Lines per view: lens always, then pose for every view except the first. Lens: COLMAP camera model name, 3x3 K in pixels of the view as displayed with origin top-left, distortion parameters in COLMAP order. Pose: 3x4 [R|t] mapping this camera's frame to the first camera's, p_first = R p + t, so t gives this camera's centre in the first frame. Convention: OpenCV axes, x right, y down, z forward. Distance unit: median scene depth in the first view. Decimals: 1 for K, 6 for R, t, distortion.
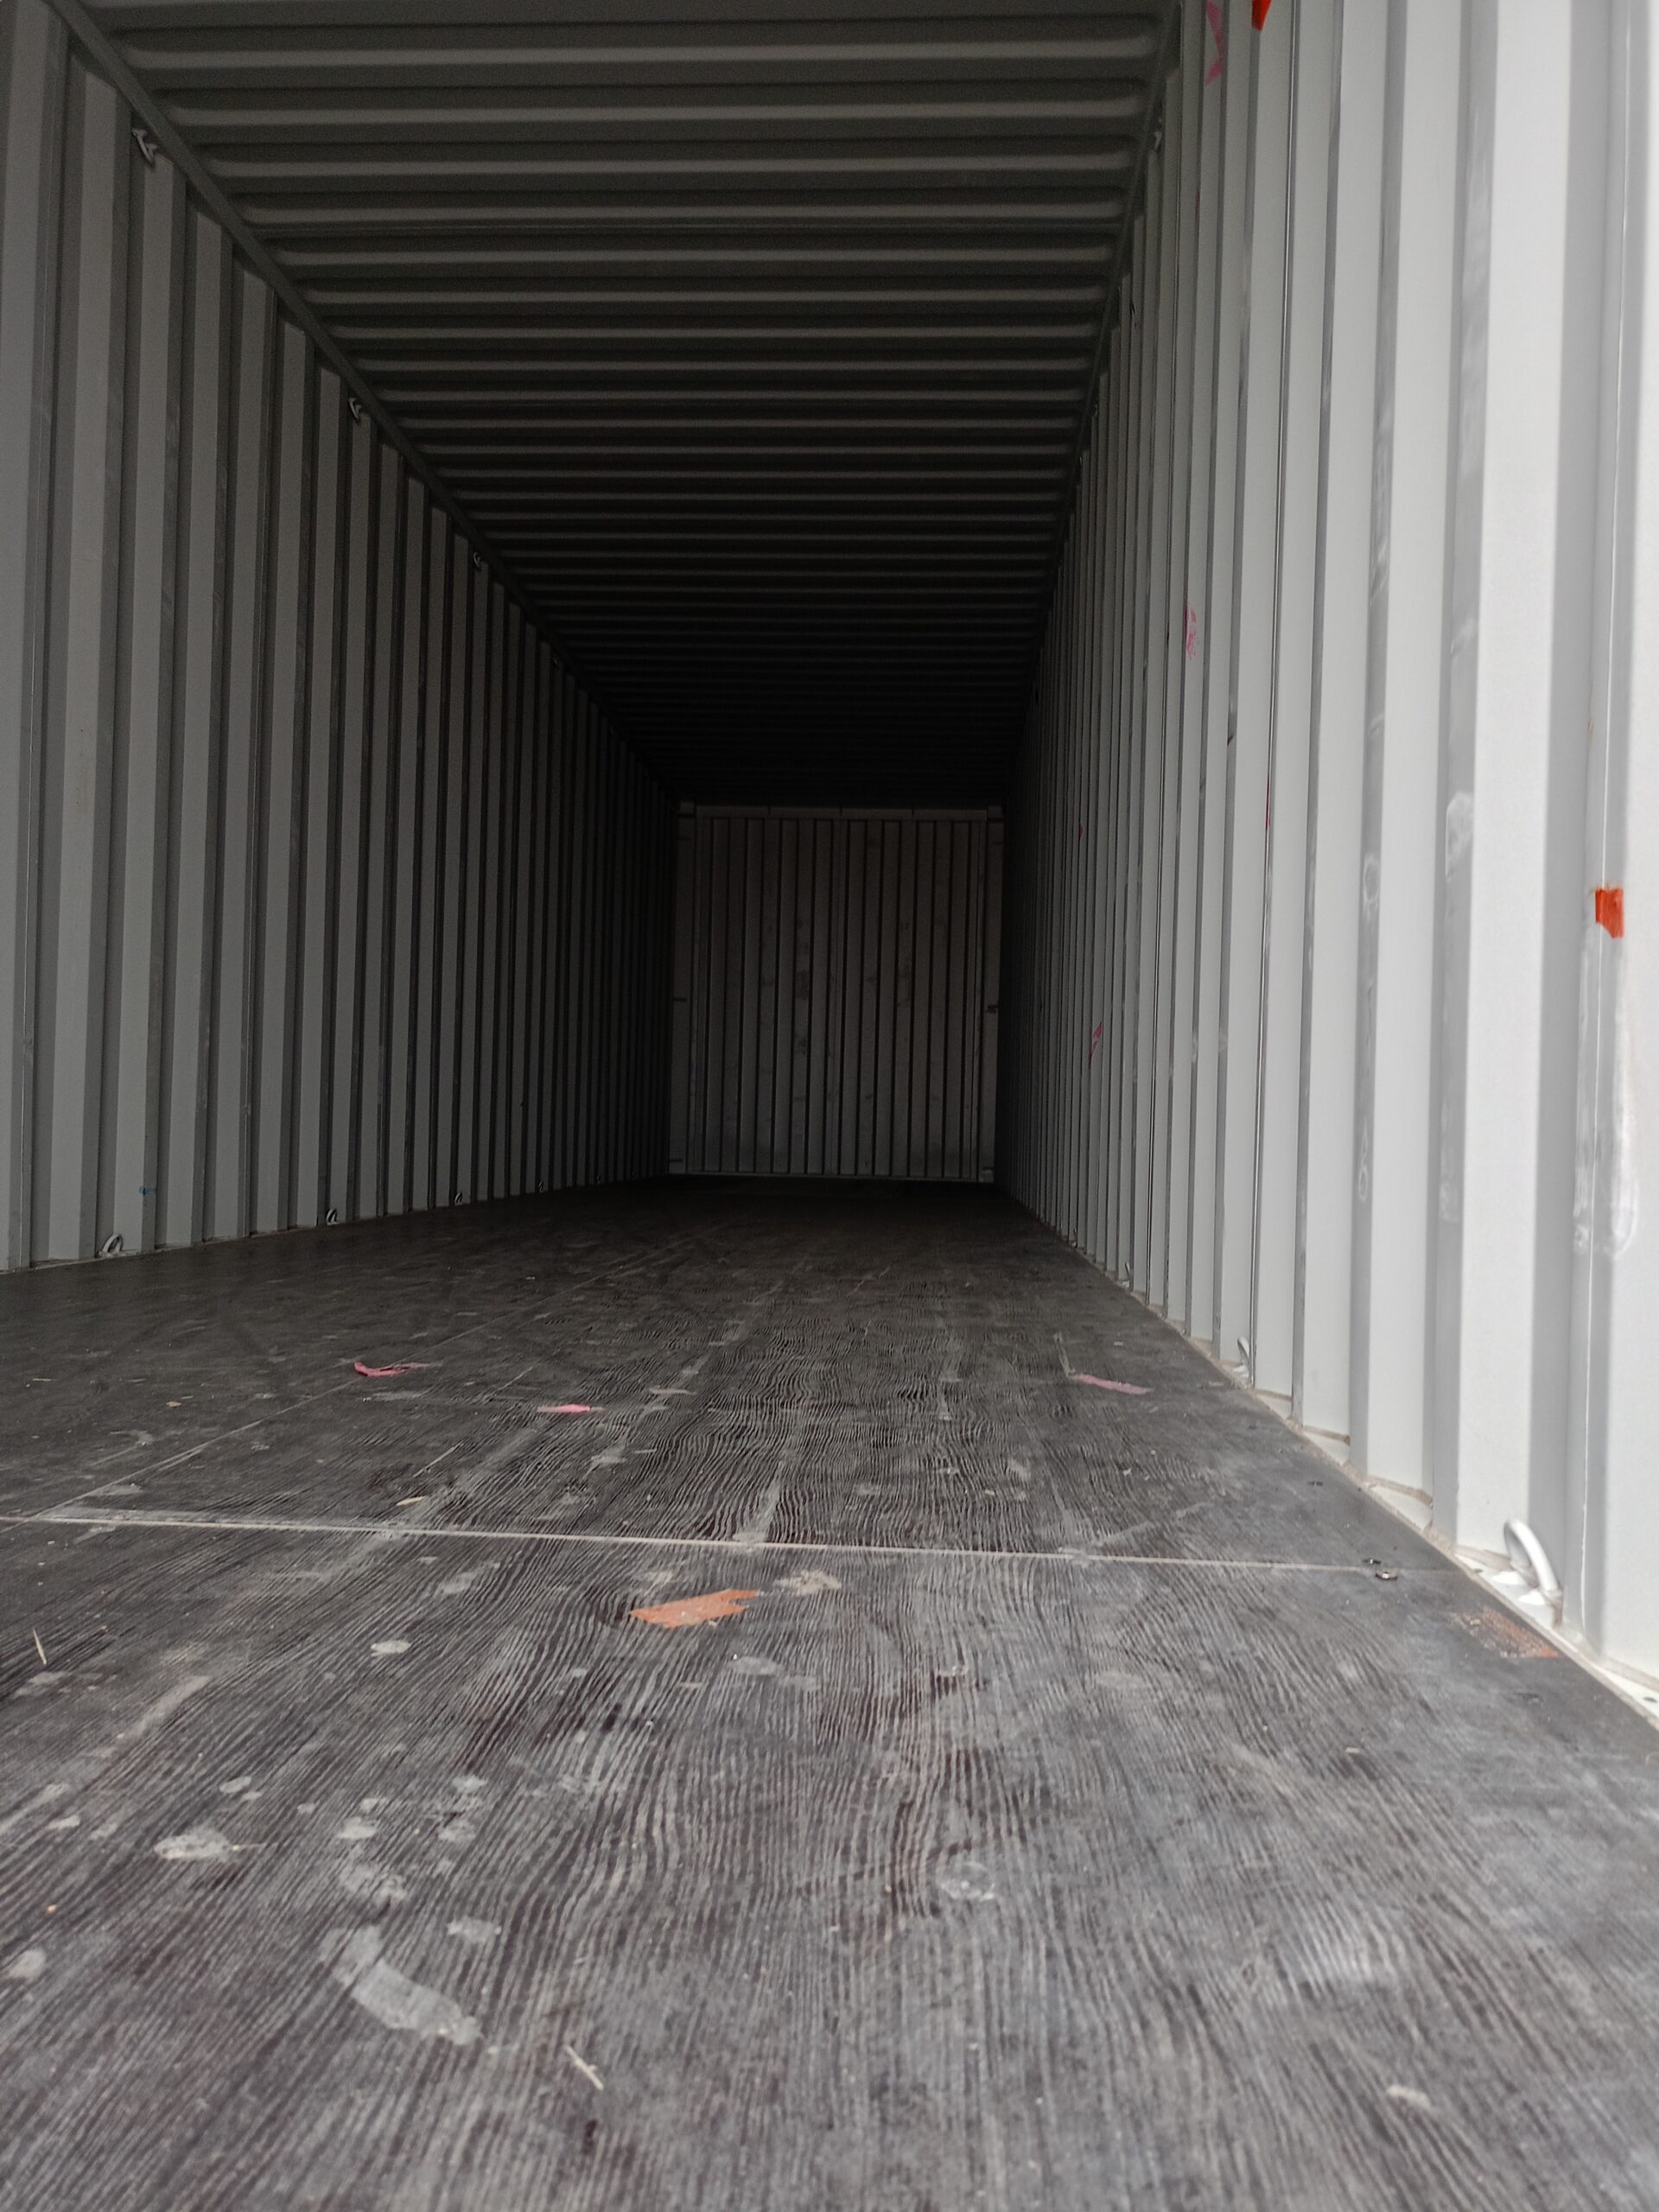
lens RADIAL K [[1616.6, 0, 836.5], [0, 1616.6, 1119.8], [0, 0, 1]] dist [0.053889, -0.045146]
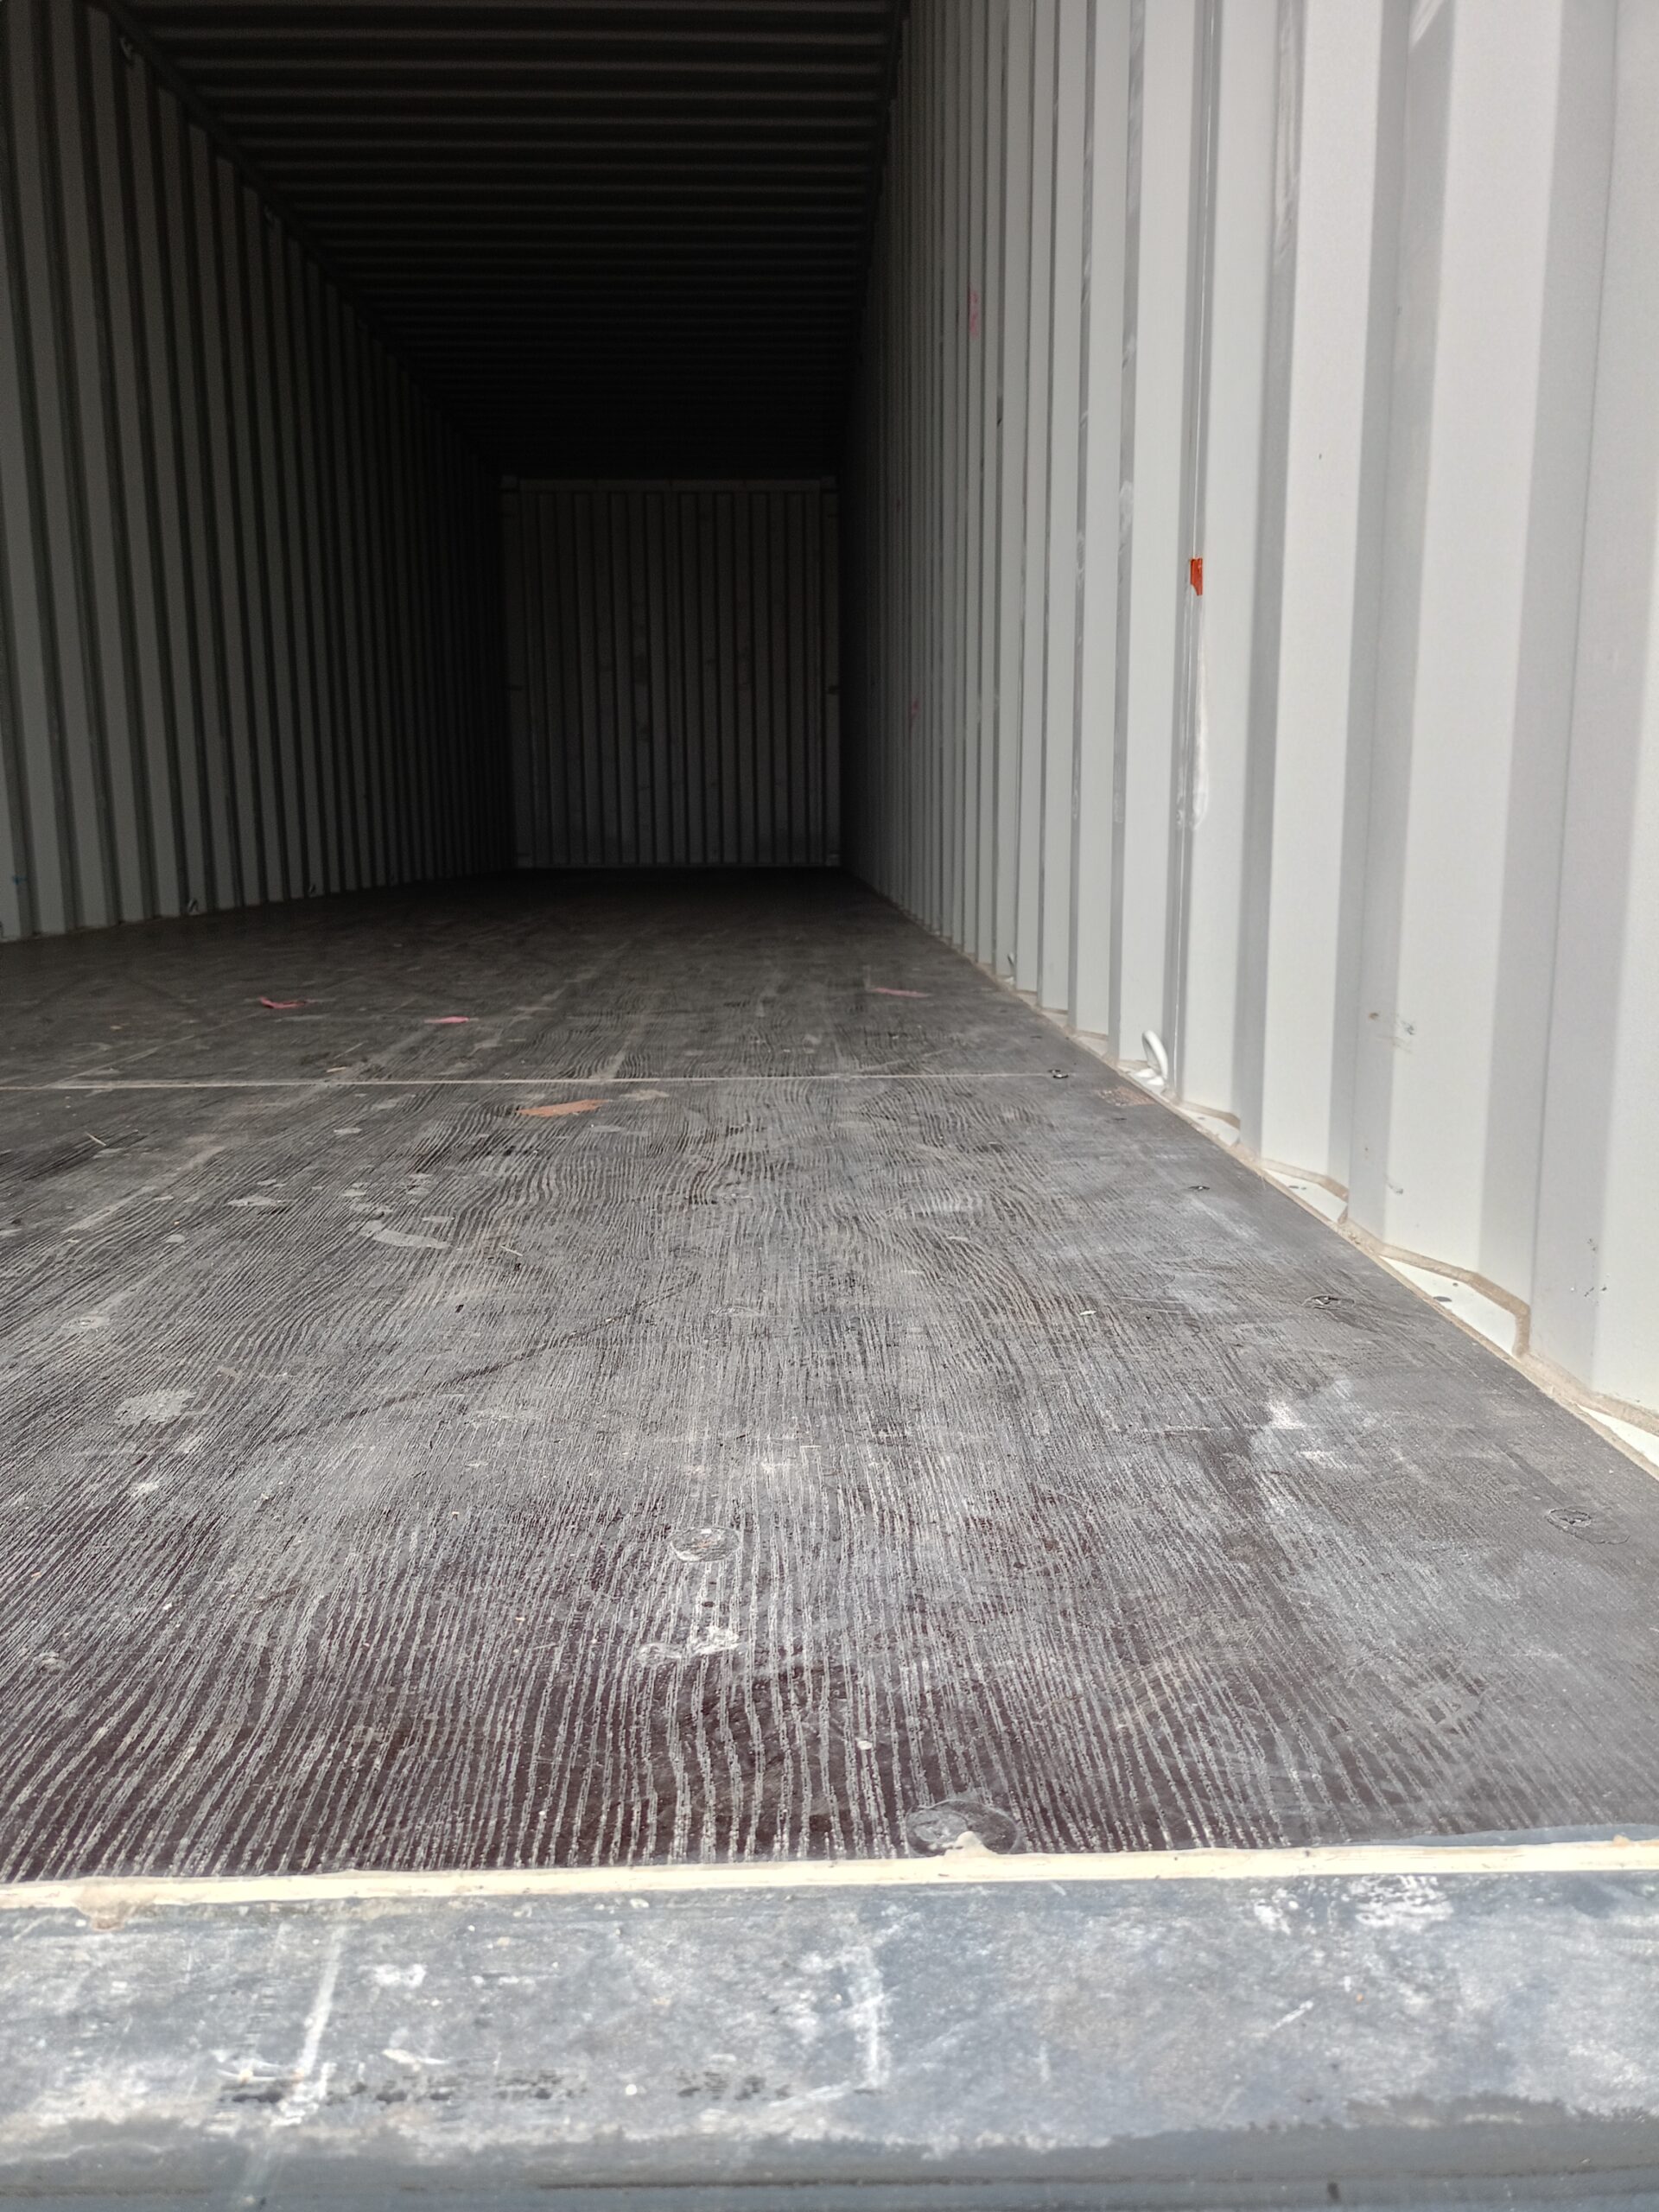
lens RADIAL K [[1649.0, 0, 858.3], [0, 1649.0, 1134.8], [0, 0, 1]] dist [0.034709, -0.054675]
pose [[0.994572, -0.049668, 0.091427, 0.020934], [0.031557, 0.981313, 0.189811, 0.035660], [-0.099146, -0.185896, 0.977554, -0.249613]]
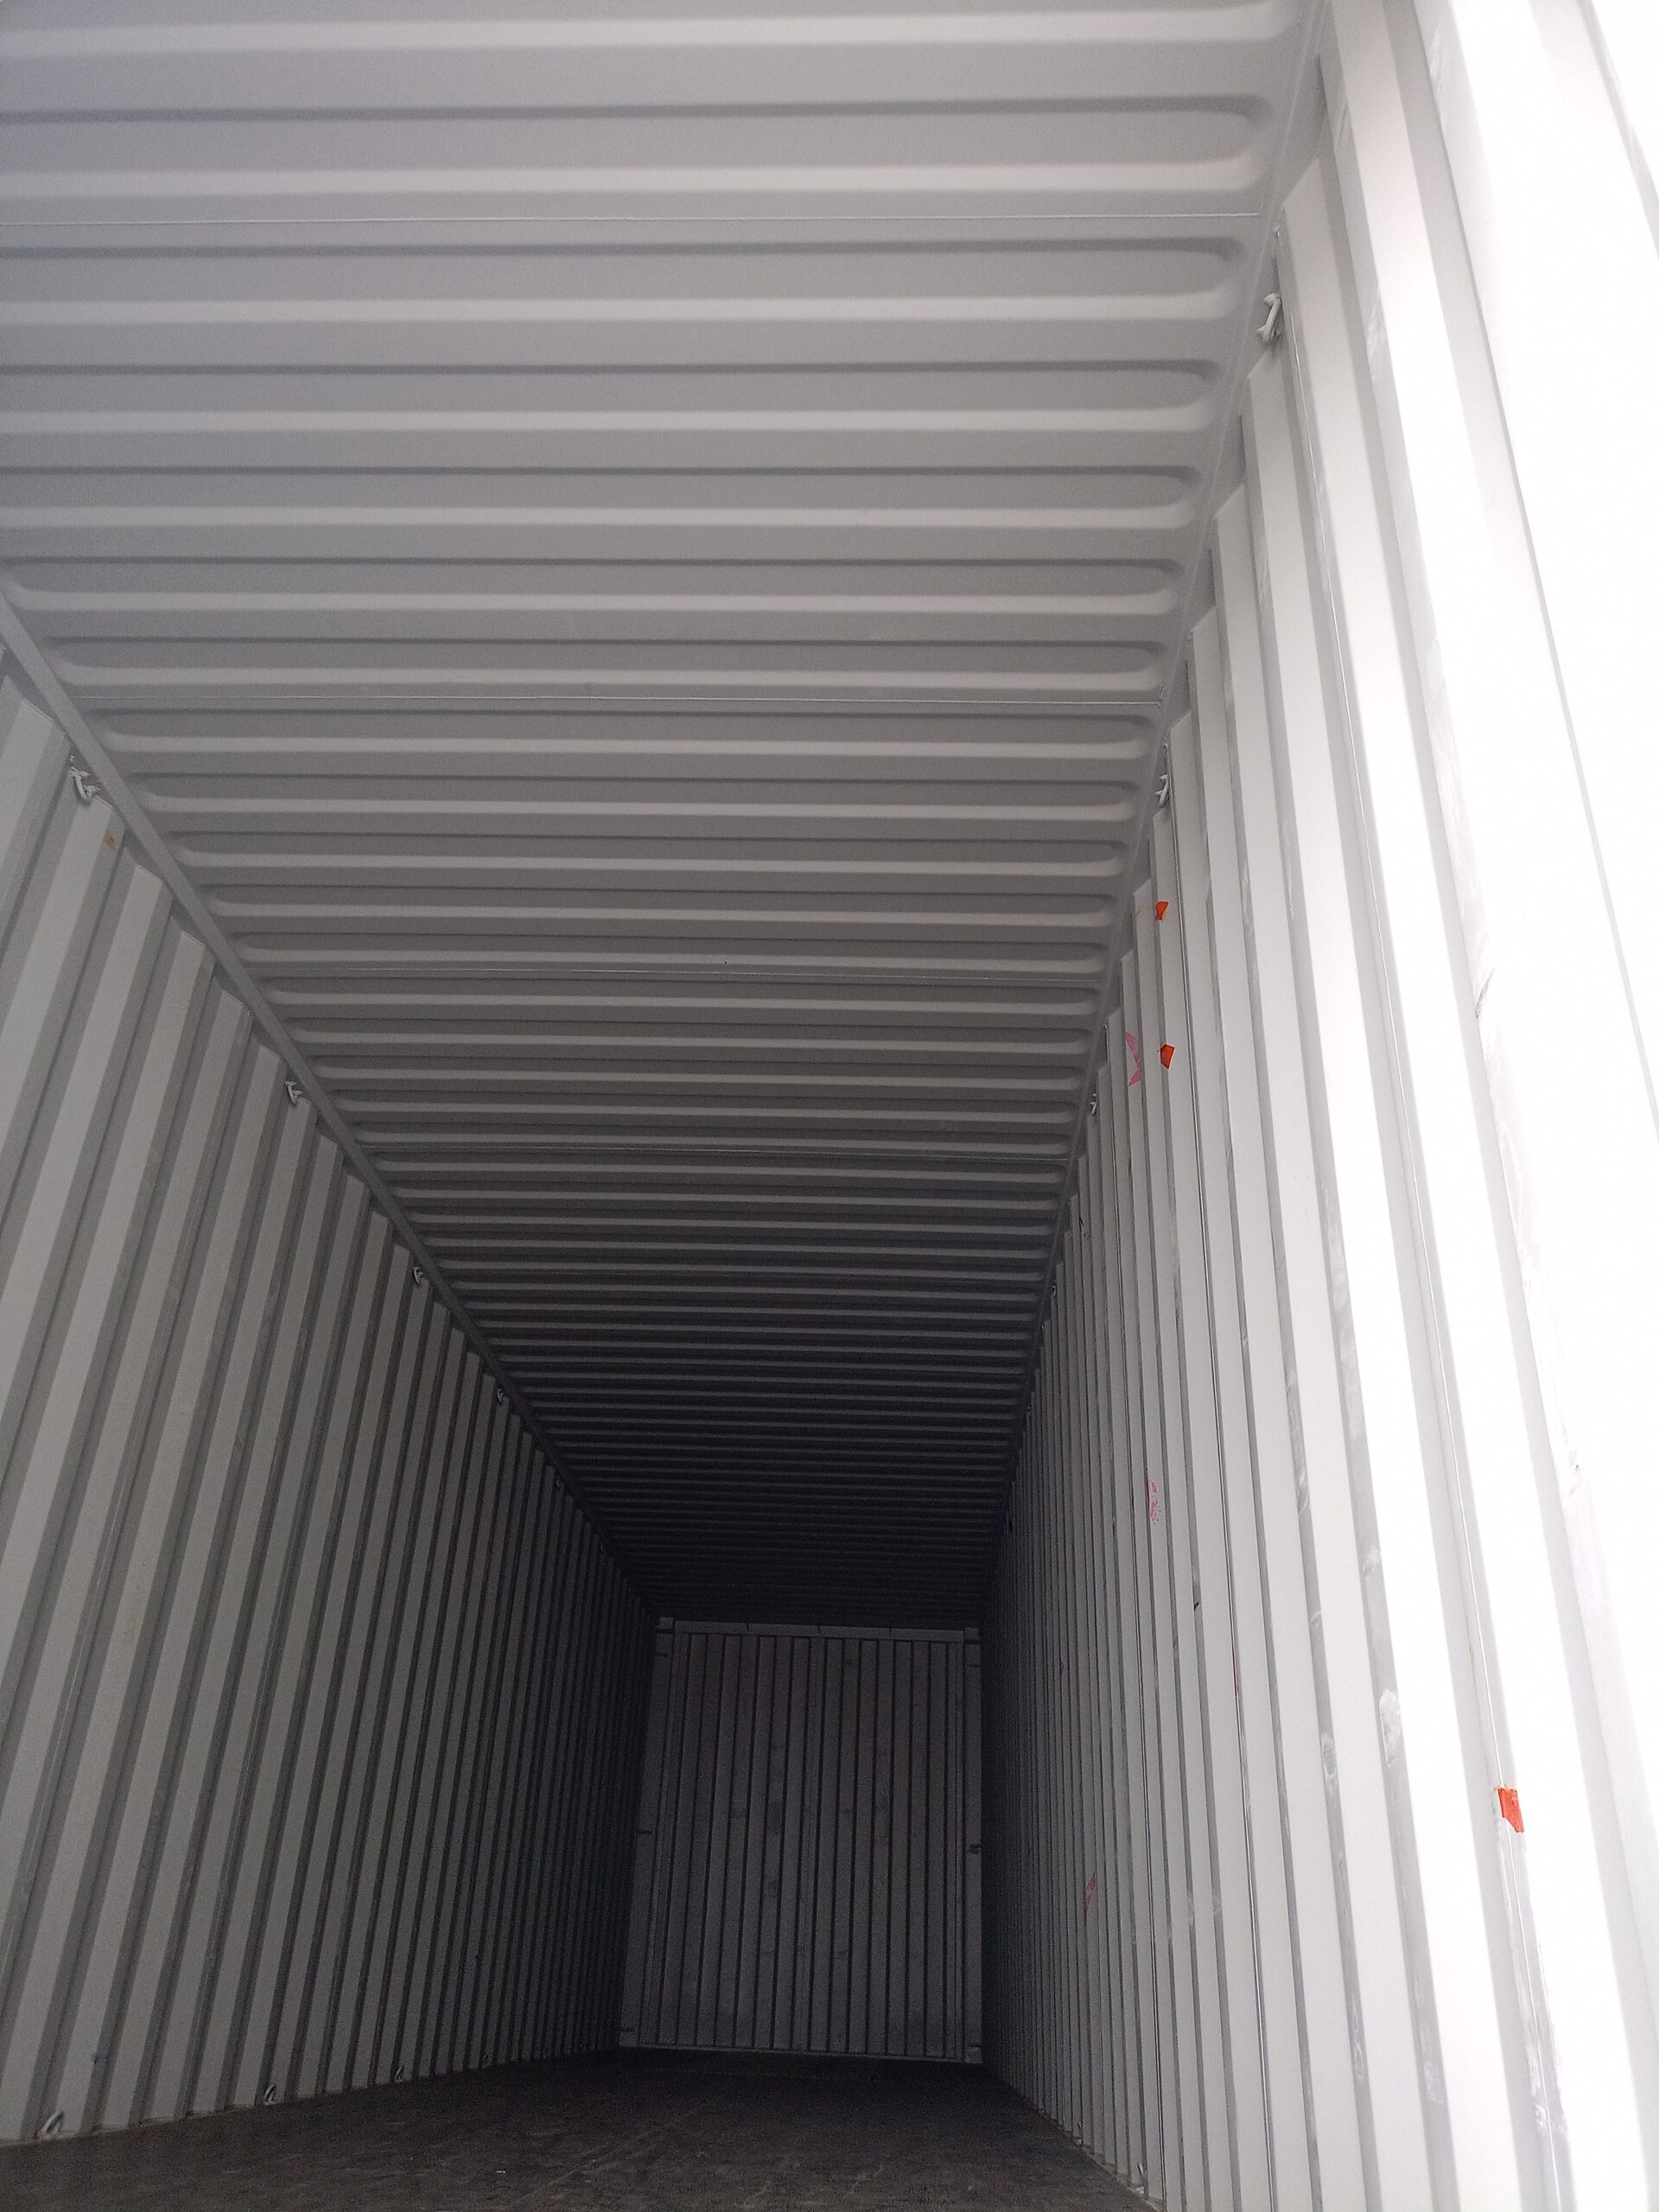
lens RADIAL K [[1616.6, 0, 836.5], [0, 1616.6, 1119.8], [0, 0, 1]] dist [0.053889, -0.045146]
pose [[0.999569, 0.025220, 0.015026, -0.043963], [-0.015328, 0.884885, -0.465558, -0.001763], [-0.025038, 0.465127, 0.884890, -0.199460]]
